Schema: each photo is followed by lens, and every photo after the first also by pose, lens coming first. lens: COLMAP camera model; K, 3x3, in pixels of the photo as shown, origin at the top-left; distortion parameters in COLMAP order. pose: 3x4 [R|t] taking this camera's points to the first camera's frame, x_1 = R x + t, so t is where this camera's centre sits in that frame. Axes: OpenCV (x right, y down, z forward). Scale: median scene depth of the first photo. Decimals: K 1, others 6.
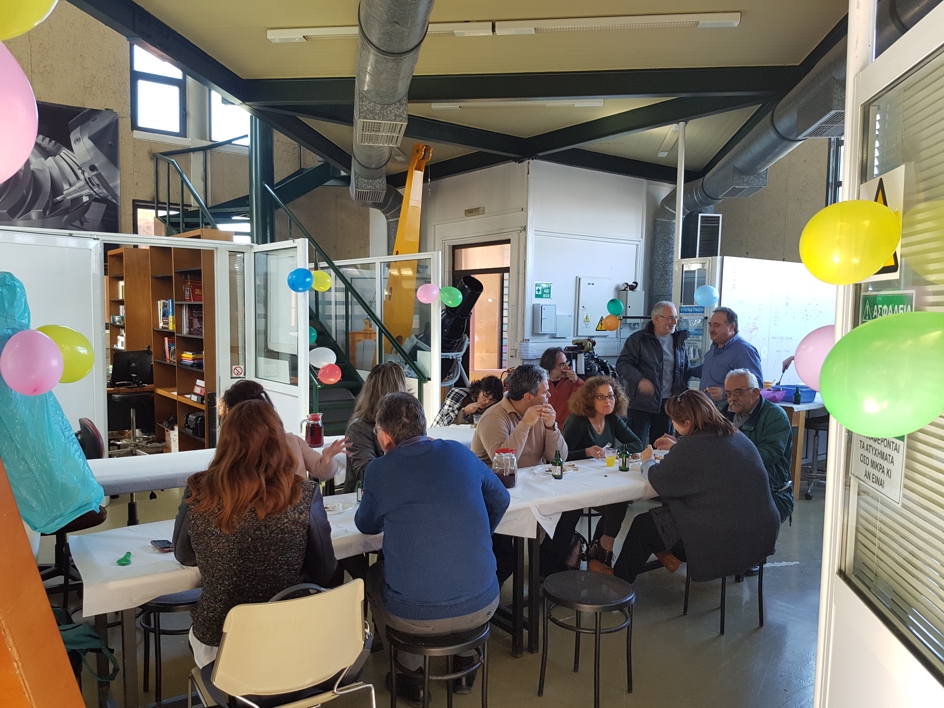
lens RADIAL K [[727.6, 0, 475.1], [0, 727.6, 367.0], [0, 0, 1]] dist [0.147323, -0.280186]
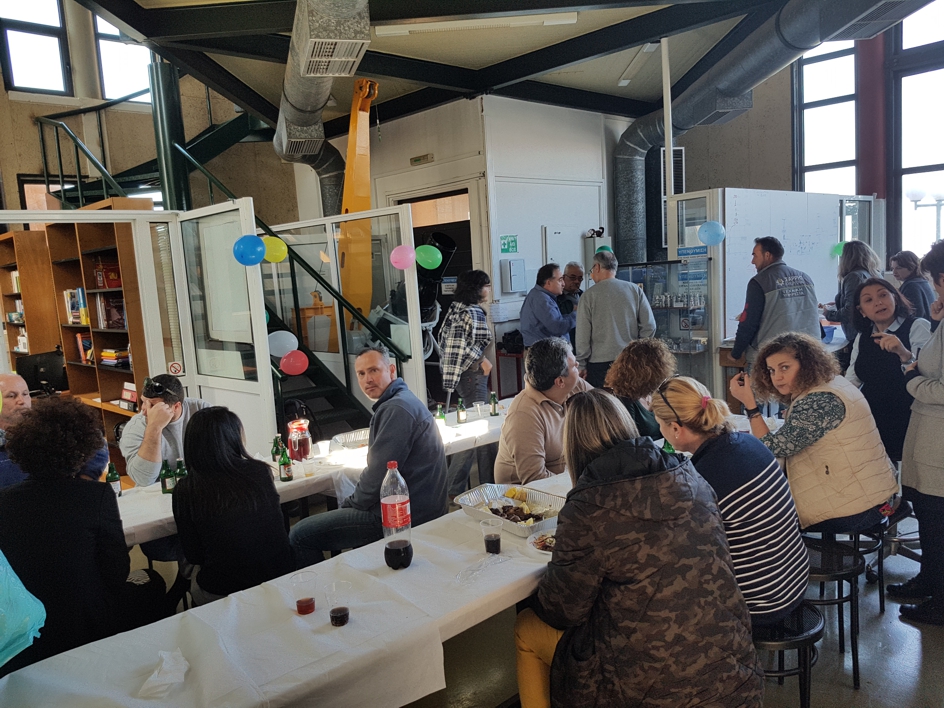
lens RADIAL K [[742.6, 0, 469.7], [0, 742.6, 365.4], [0, 0, 1]] dist [0.037321, -0.065521]
pose [[0.991312, -0.092185, 0.093818, -0.055098], [0.087450, 0.994737, 0.053397, -0.009815], [-0.098247, -0.044729, 0.994156, 0.103831]]
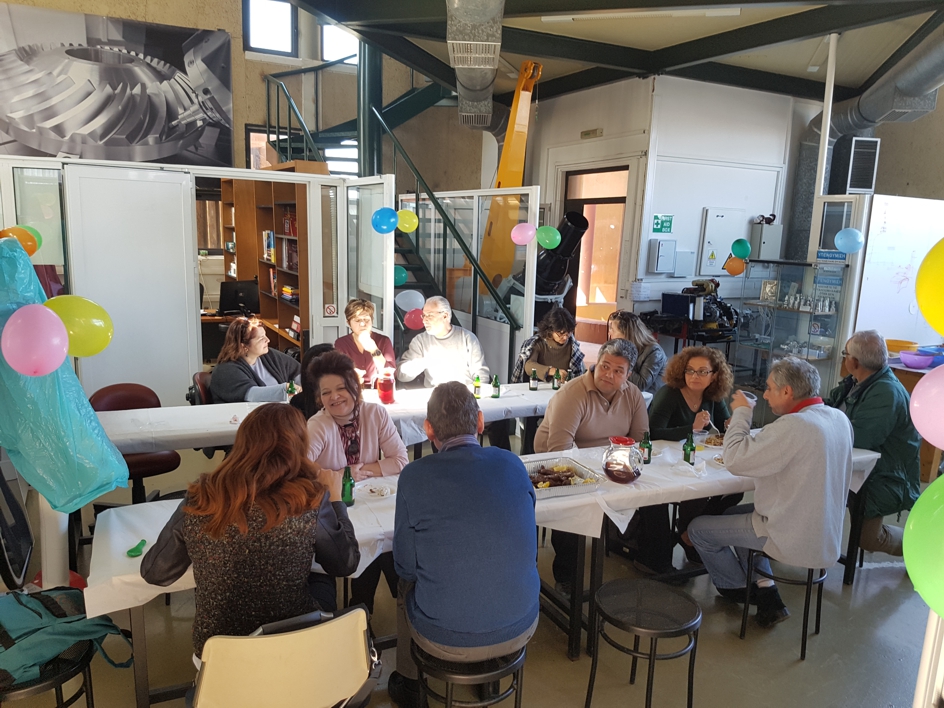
lens RADIAL K [[727.6, 0, 475.1], [0, 727.6, 367.0], [0, 0, 1]] dist [0.147323, -0.280186]
pose [[0.984473, 0.050591, -0.168086, 0.028138], [-0.031805, 0.993127, 0.112636, -0.025860], [0.172629, -0.105541, 0.979316, 0.048662]]
